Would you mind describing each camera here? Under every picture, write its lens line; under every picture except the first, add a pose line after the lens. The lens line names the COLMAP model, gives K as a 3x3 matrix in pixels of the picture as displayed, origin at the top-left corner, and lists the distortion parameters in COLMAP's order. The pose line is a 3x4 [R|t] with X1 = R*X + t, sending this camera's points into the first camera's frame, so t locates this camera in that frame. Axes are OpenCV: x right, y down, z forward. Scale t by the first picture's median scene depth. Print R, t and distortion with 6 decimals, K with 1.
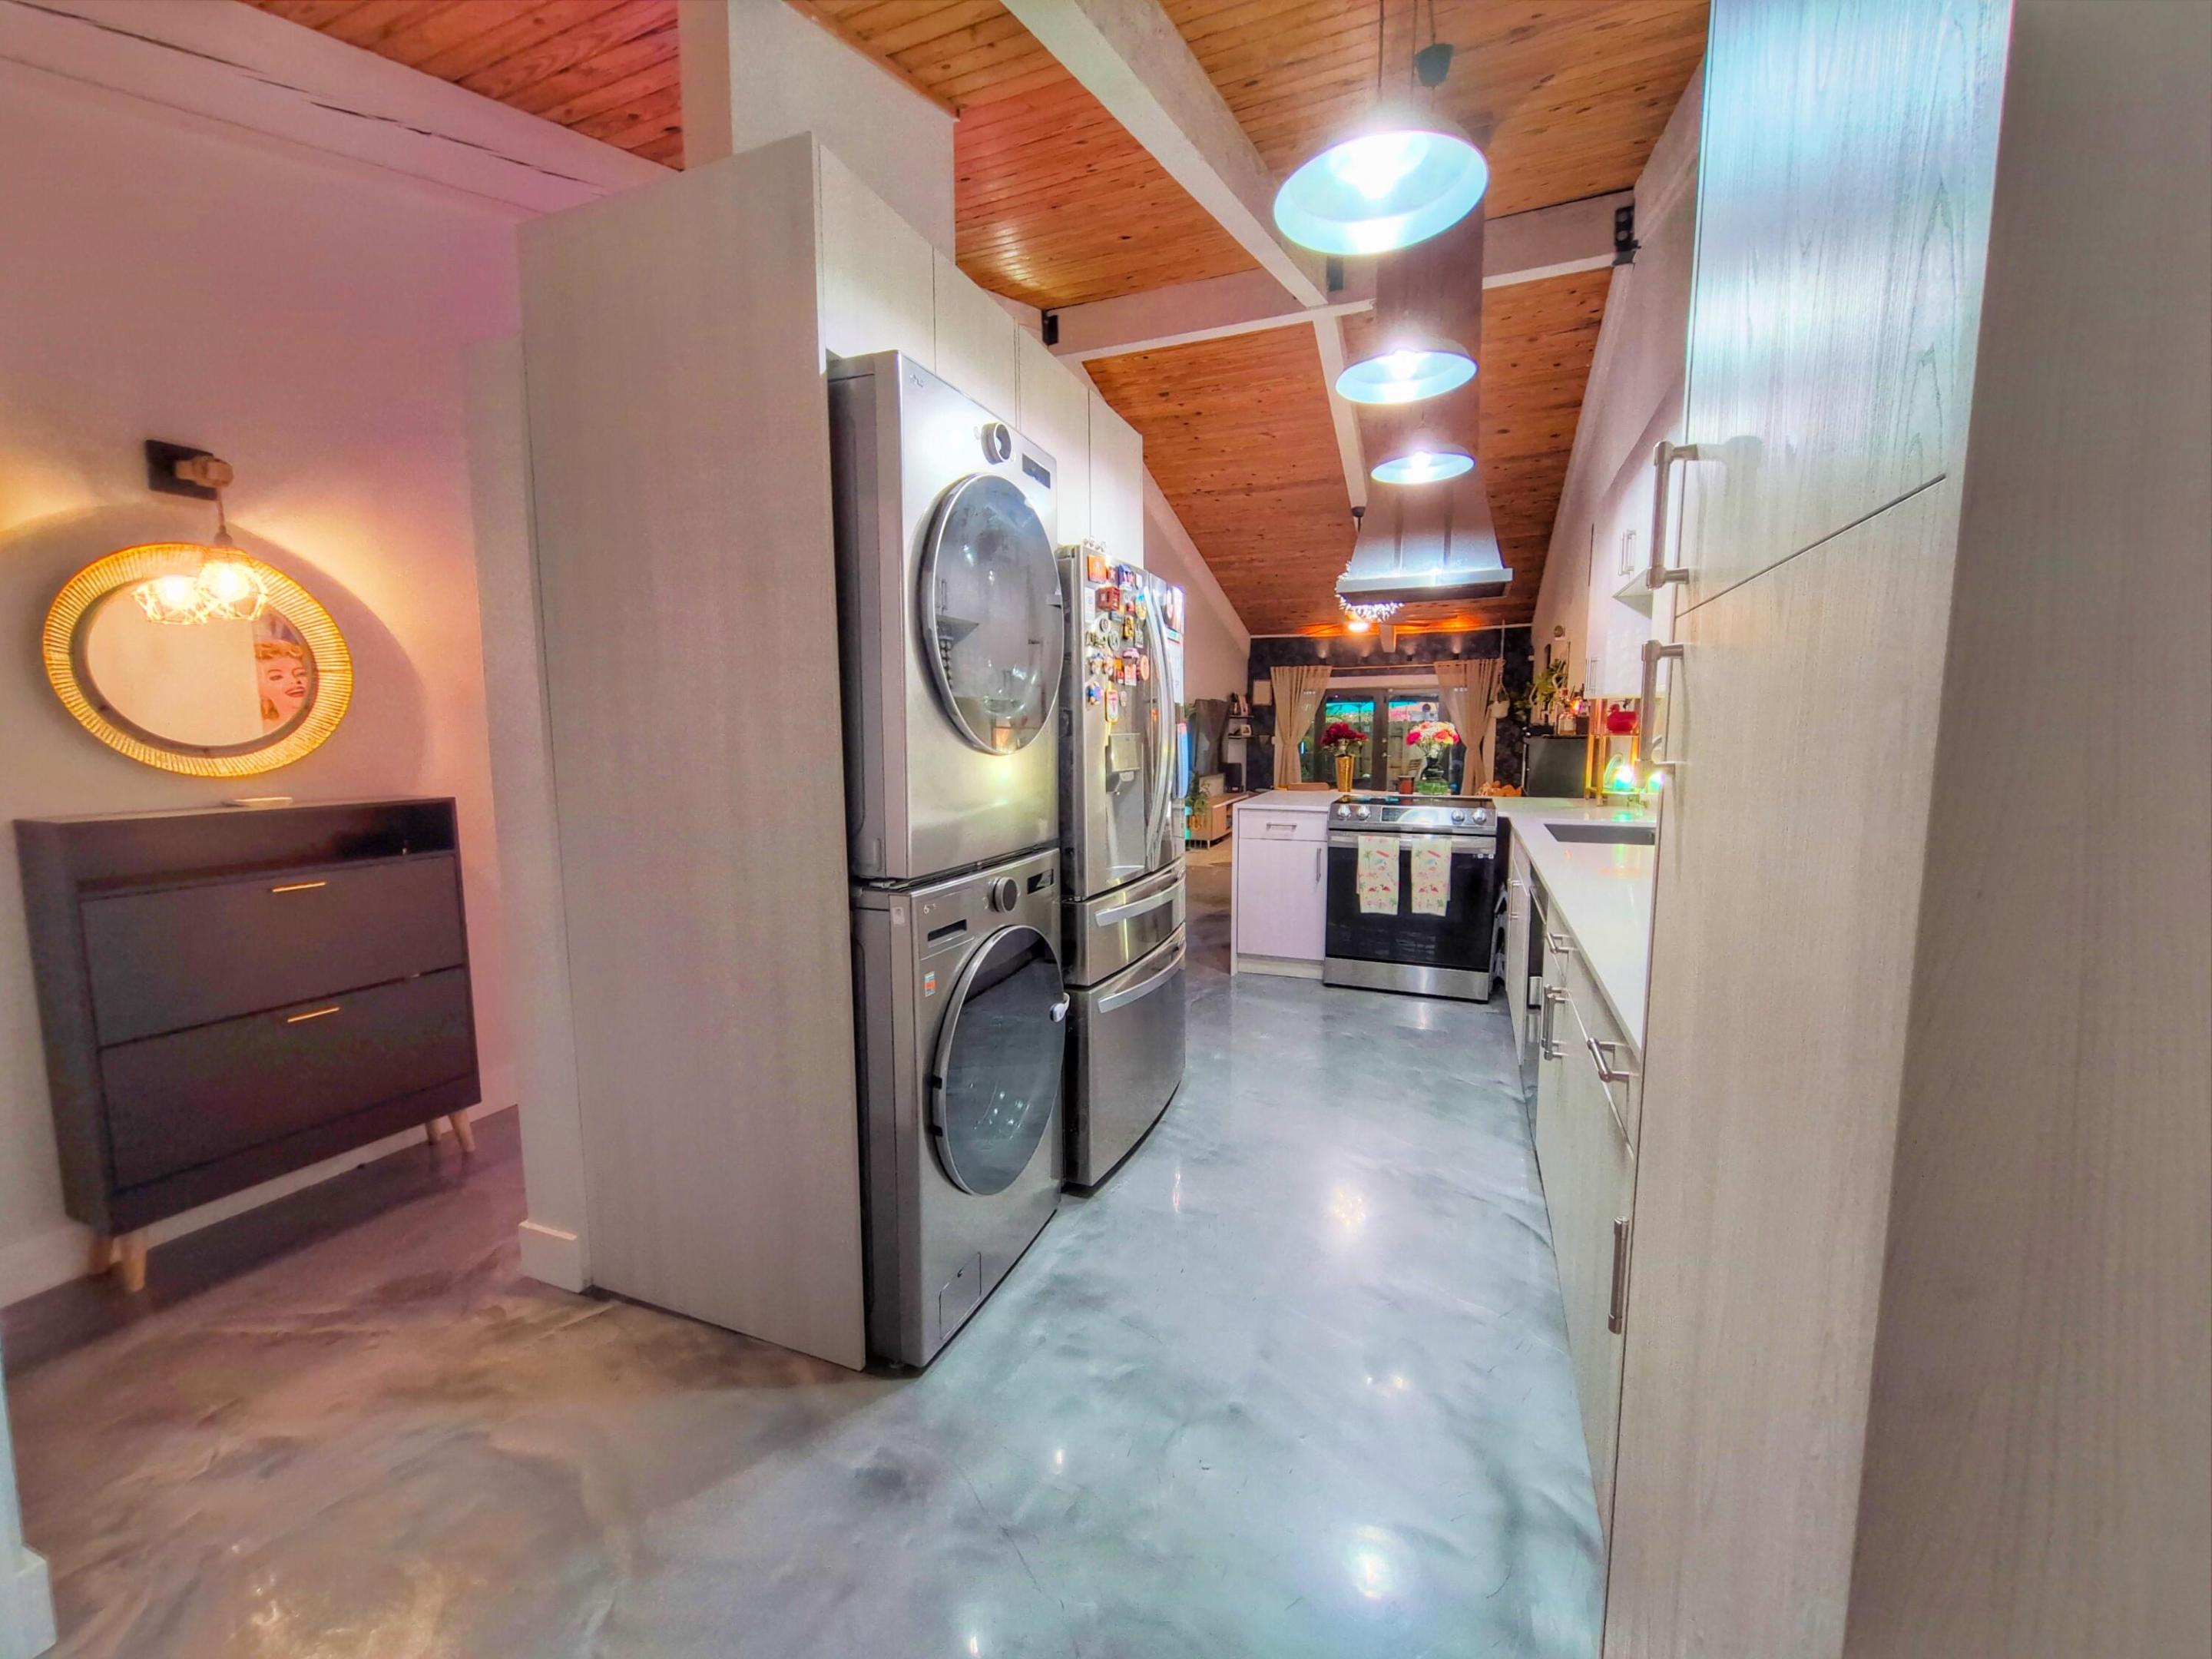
lens RADIAL K [[868.0, 0, 1098.9], [0, 868.0, 821.4], [0, 0, 1]] dist [0.011748, -0.006666]
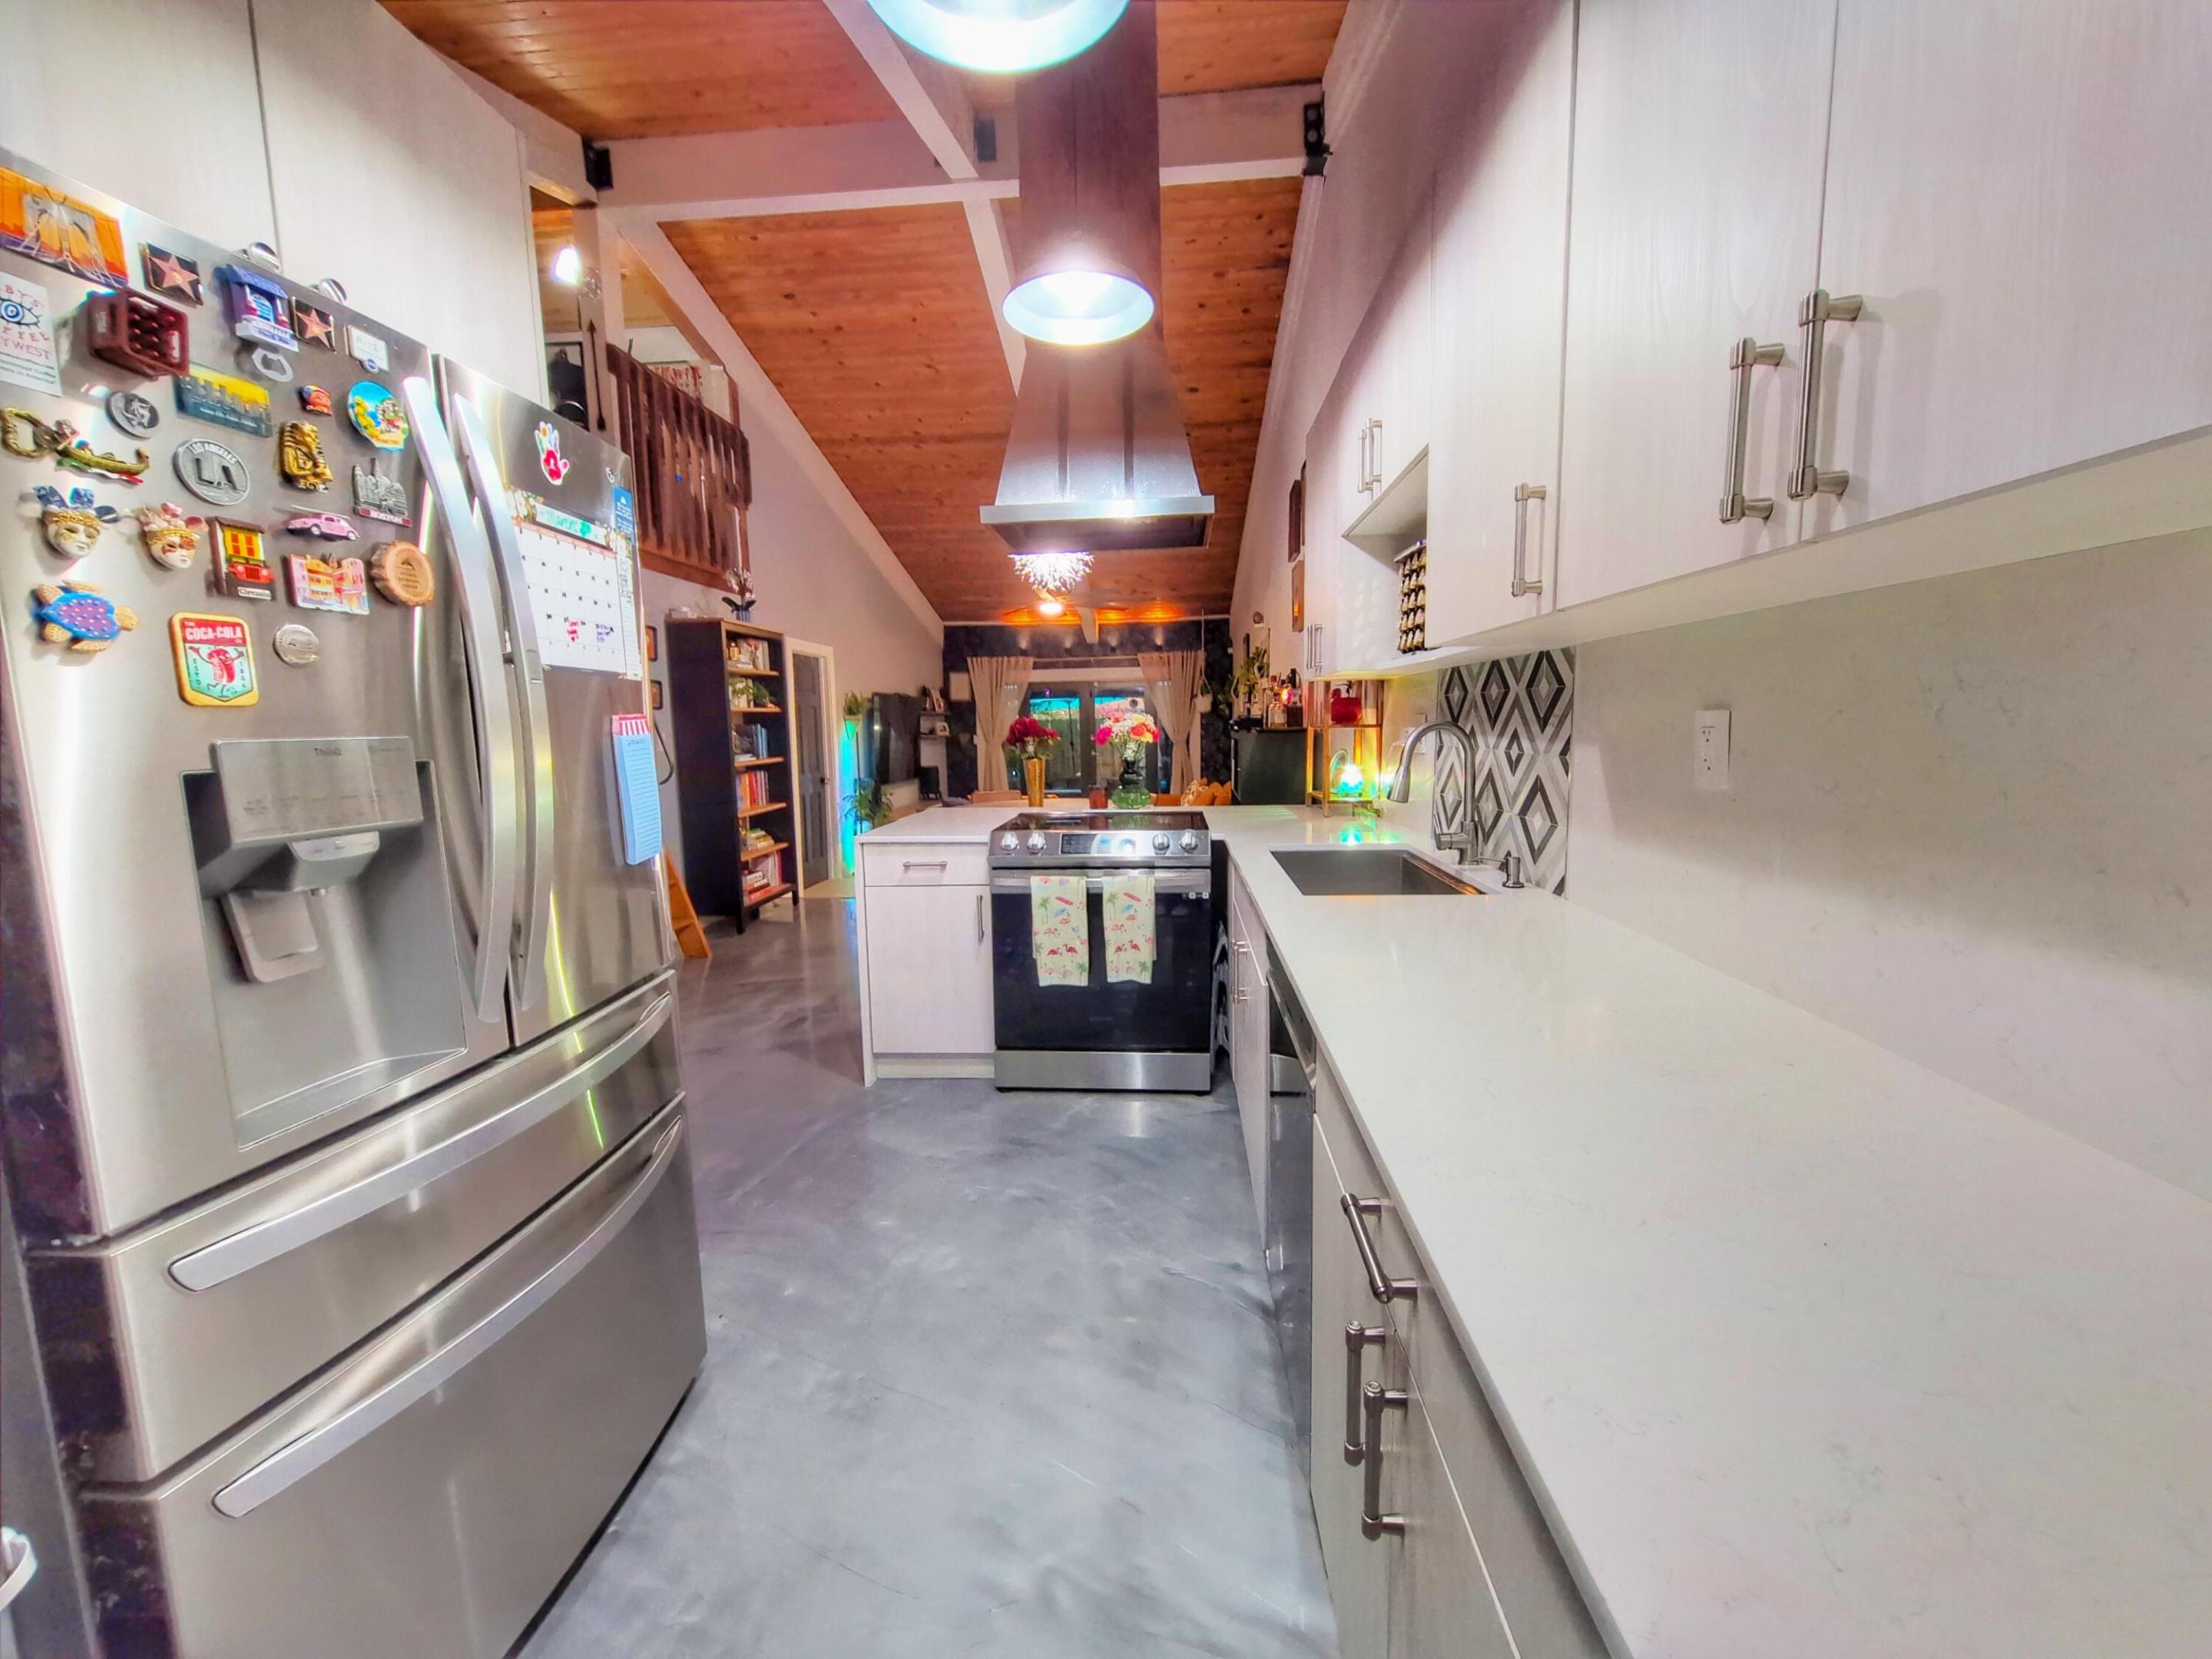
lens RADIAL K [[868.0, 0, 1098.9], [0, 868.0, 821.4], [0, 0, 1]] dist [0.011748, -0.006666]
pose [[0.951836, -0.046823, 0.303010, 0.098747], [0.046602, 0.998882, 0.007964, -0.021143], [-0.303044, 0.006540, 0.952954, 0.222431]]
